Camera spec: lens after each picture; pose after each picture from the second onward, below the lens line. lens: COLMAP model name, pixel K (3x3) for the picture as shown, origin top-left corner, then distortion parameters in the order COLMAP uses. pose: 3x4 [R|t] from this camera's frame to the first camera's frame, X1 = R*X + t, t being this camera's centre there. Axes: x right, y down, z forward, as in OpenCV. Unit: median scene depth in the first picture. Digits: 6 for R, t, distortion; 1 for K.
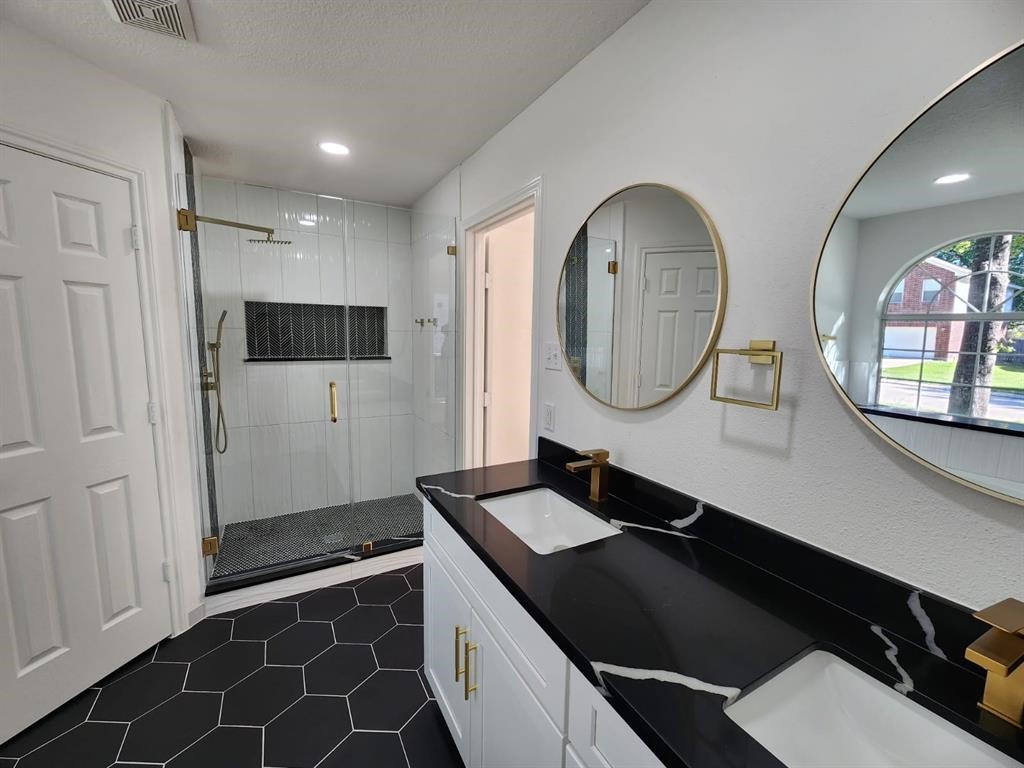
lens RADIAL K [[430.9, 0, 512.0], [0, 430.9, 384.0], [0, 0, 1]] dist [0.002627, 0.000095]
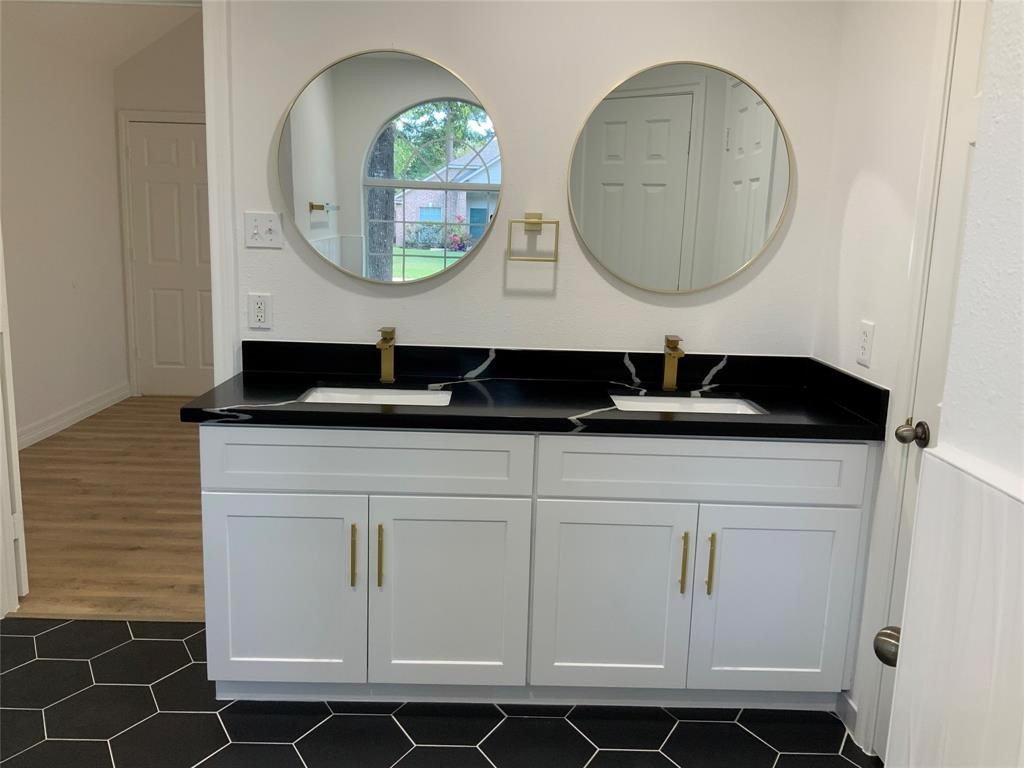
lens RADIAL K [[872.1, 0, 512.0], [0, 872.1, 384.0], [0, 0, 1]] dist [0.111057, -0.240666]
pose [[0.449480, -0.162688, 0.878351, -1.674936], [0.084607, 0.986609, 0.139443, 0.034408], [-0.889275, 0.011637, 0.457226, -0.168272]]
